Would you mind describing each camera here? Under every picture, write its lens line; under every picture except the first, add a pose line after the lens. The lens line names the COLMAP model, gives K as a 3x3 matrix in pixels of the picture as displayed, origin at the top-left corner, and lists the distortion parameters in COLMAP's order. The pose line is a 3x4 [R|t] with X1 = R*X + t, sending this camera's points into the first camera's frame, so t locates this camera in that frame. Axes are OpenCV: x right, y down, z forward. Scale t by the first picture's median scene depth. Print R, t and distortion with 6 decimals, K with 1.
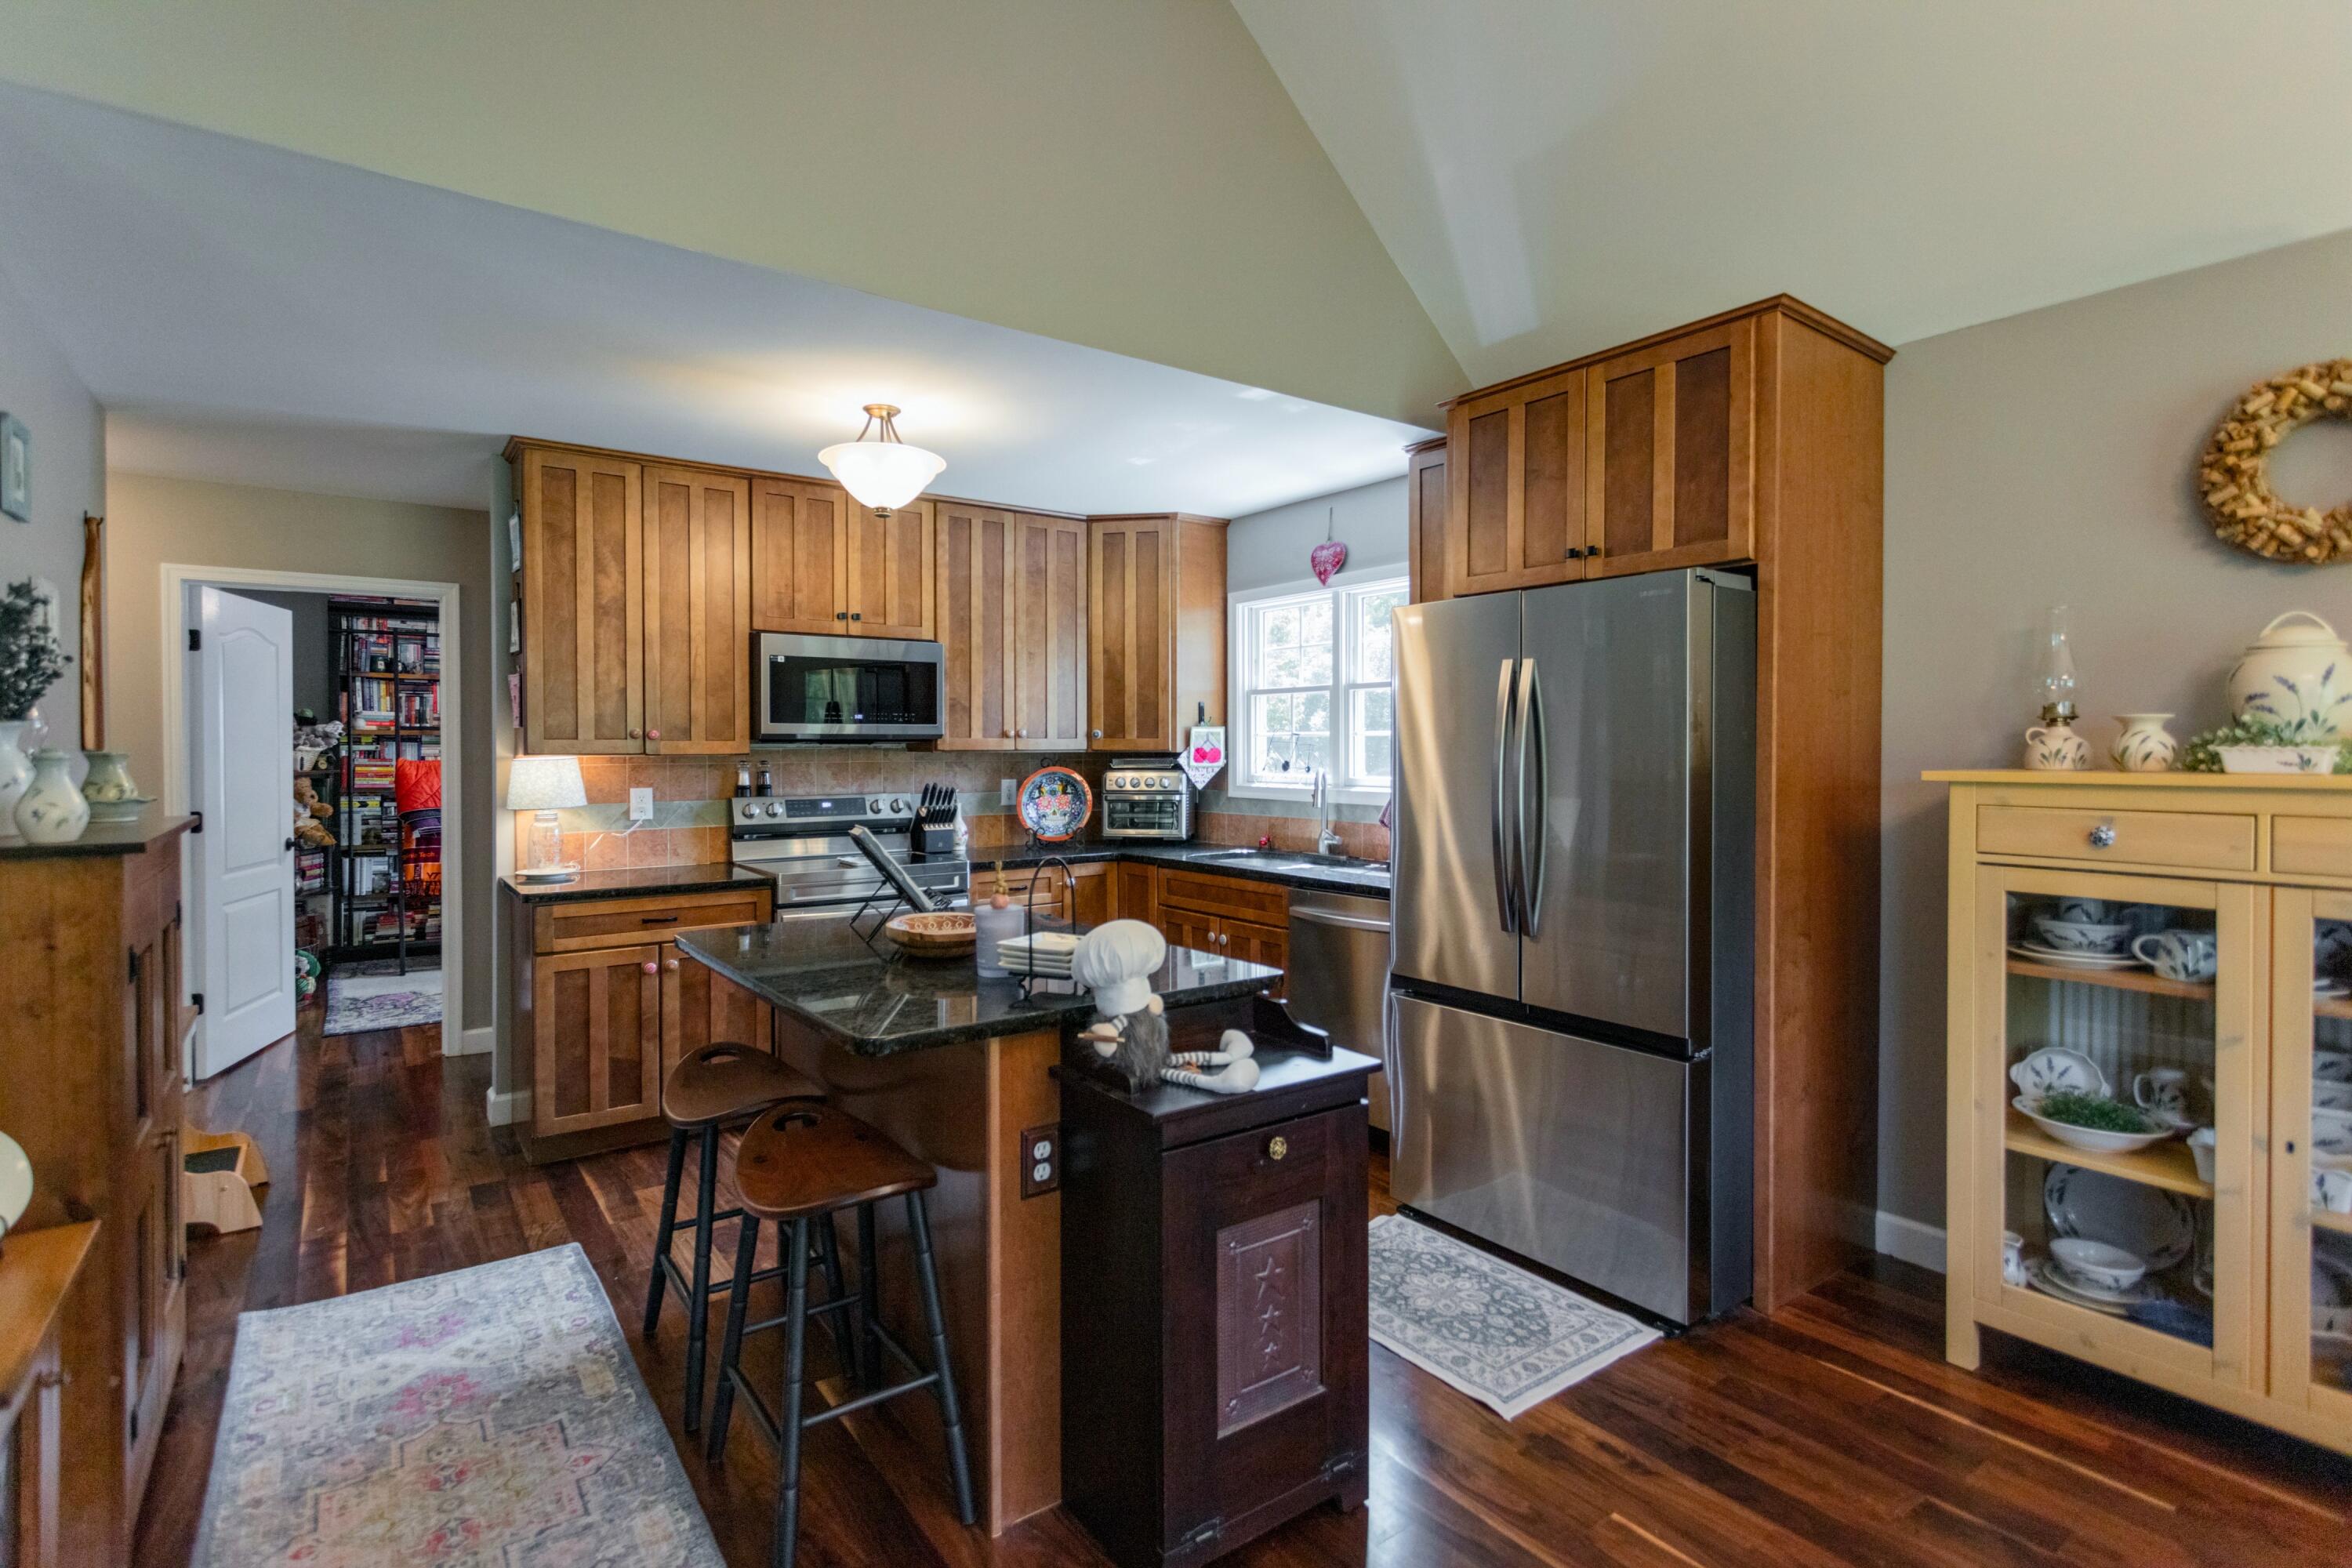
lens RADIAL K [[1108.6, 0, 1127.5], [0, 1108.6, 755.0], [0, 0, 1]] dist [0.003748, 0.000046]
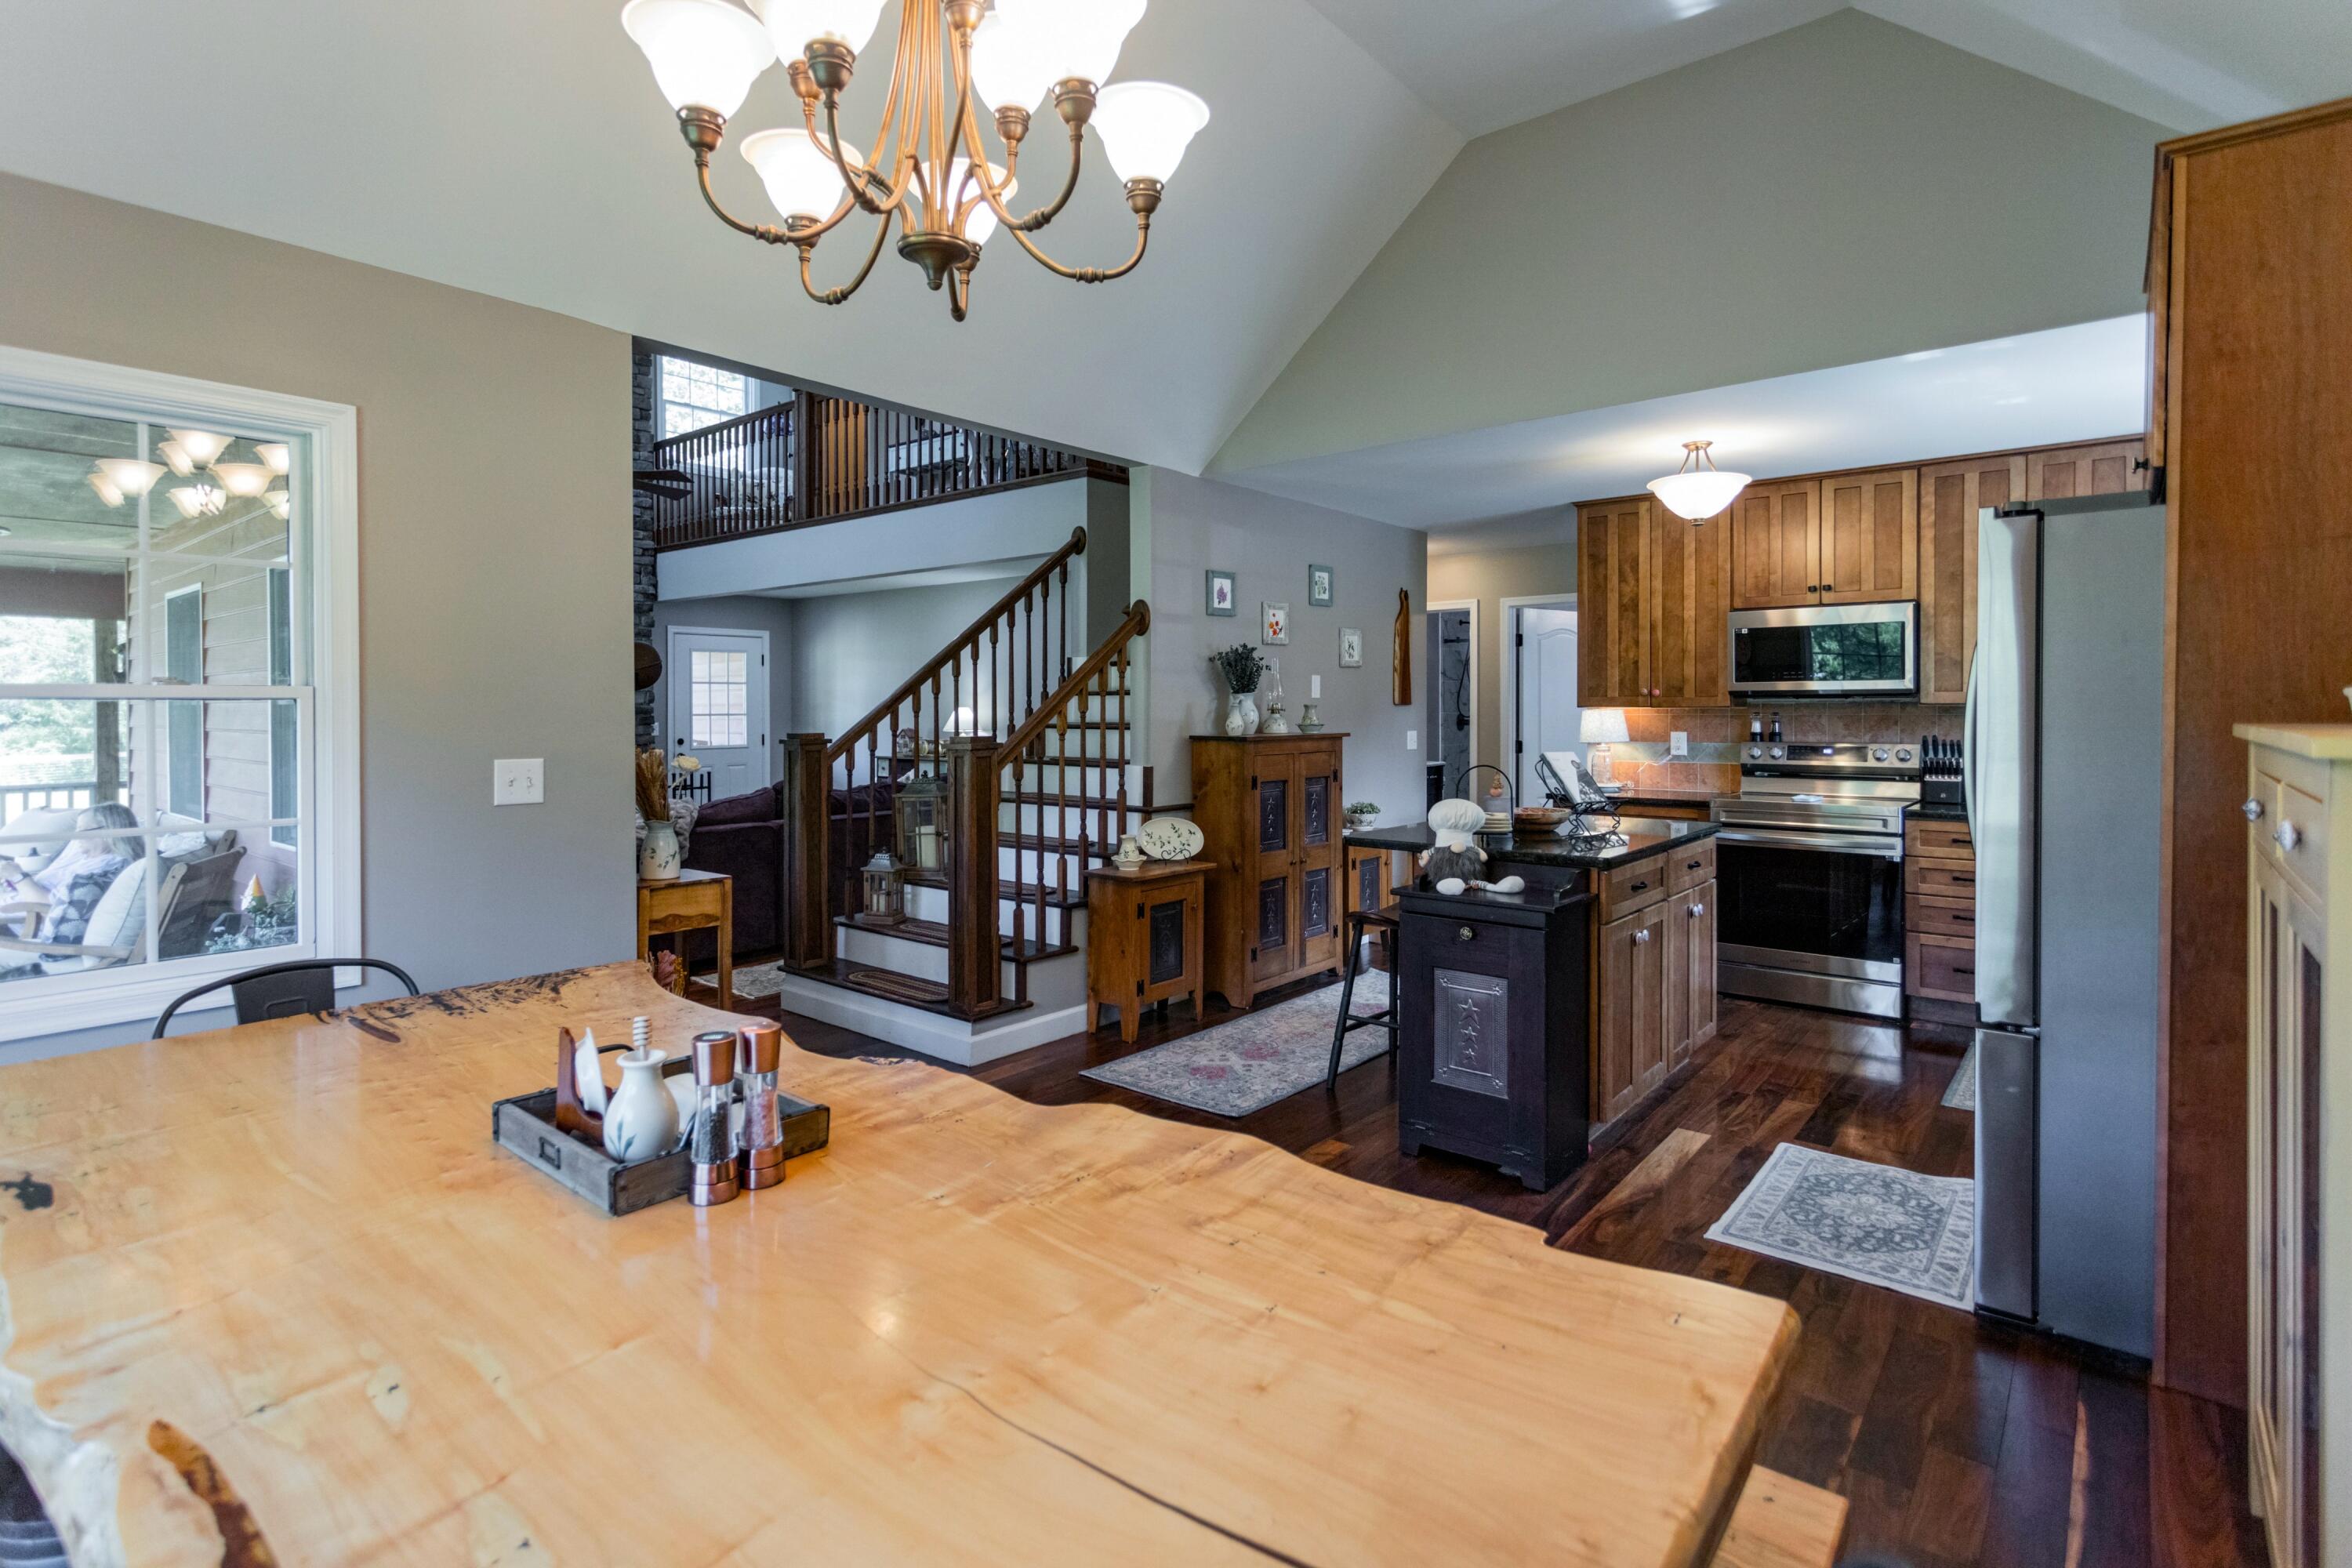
lens RADIAL K [[1108.6, 0, 1153.4], [0, 1108.6, 712.4], [0, 0, 1]] dist [0.003748, 0.000046]
pose [[0.246085, 0.007825, -0.969217, 0.708542], [-0.002435, 0.999969, 0.007455, -0.002382], [0.969245, 0.000526, 0.246097, 0.040613]]
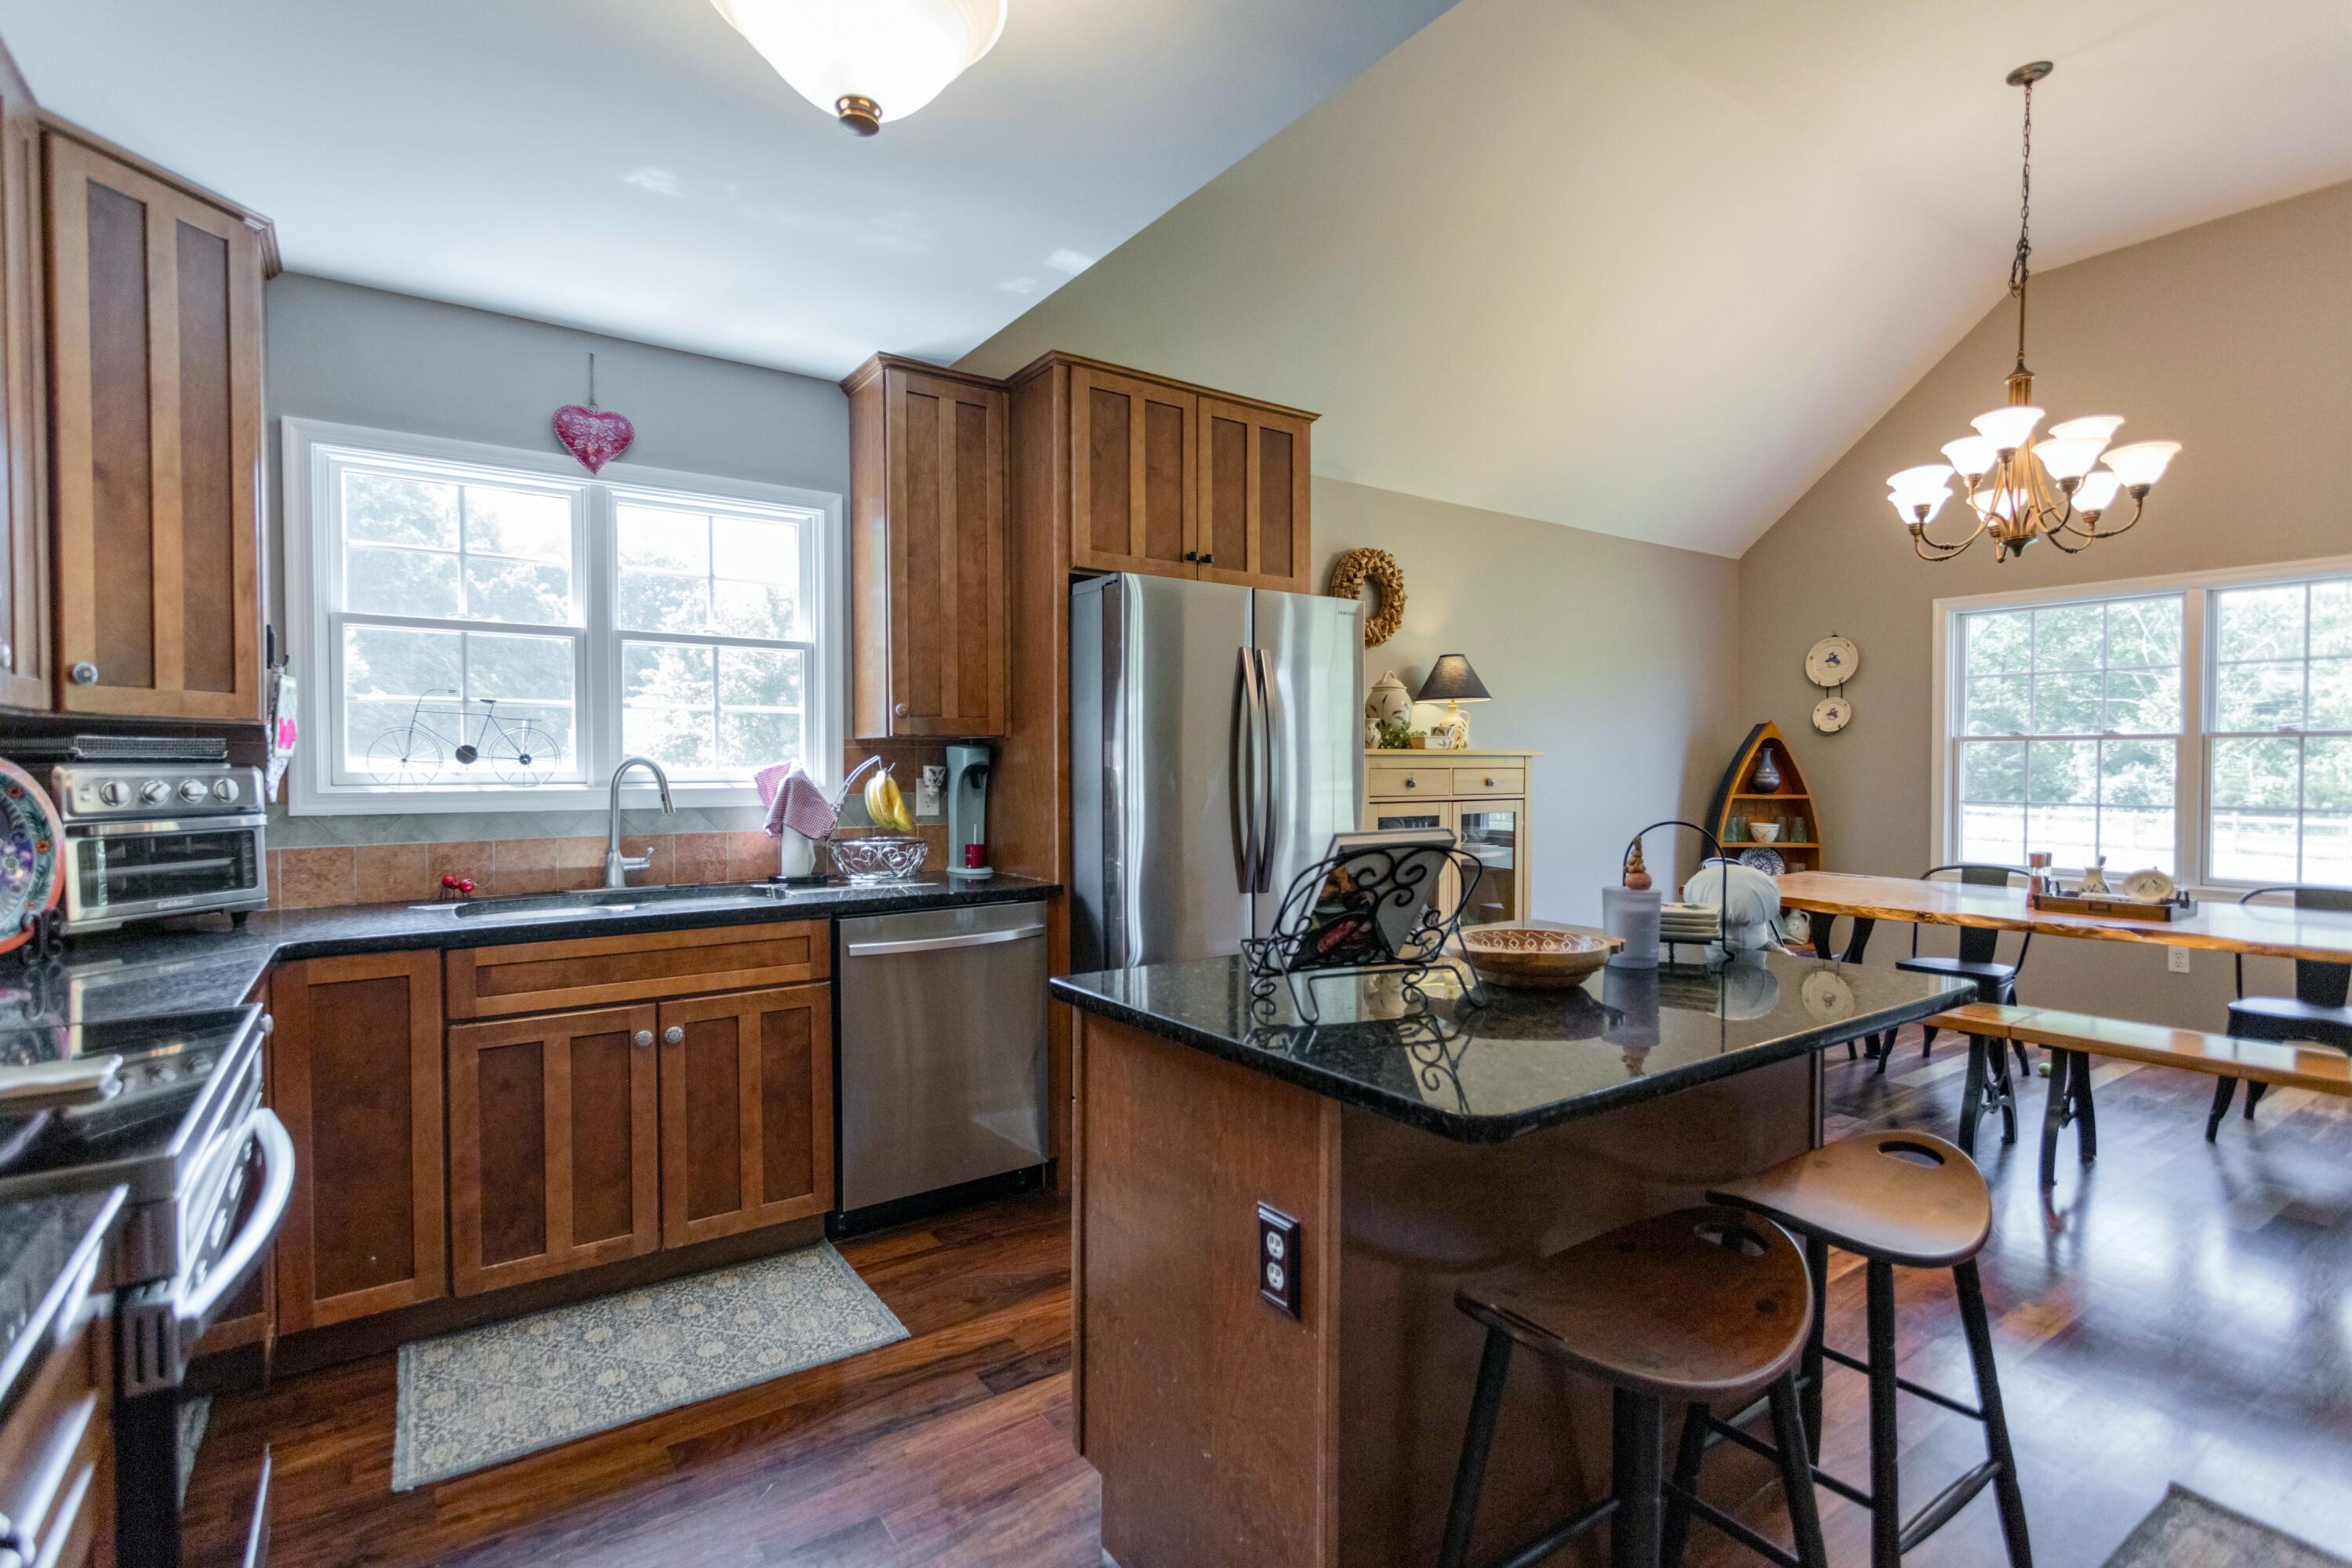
lens RADIAL K [[1108.6, 0, 1190.3], [0, 1108.6, 782.1], [0, 0, 1]] dist [0.003748, 0.000046]
pose [[-0.000529, -0.022852, 0.999739, -0.499607], [0.004885, 0.999727, 0.022855, 0.014548], [-0.999988, 0.004896, -0.000417, 0.692115]]
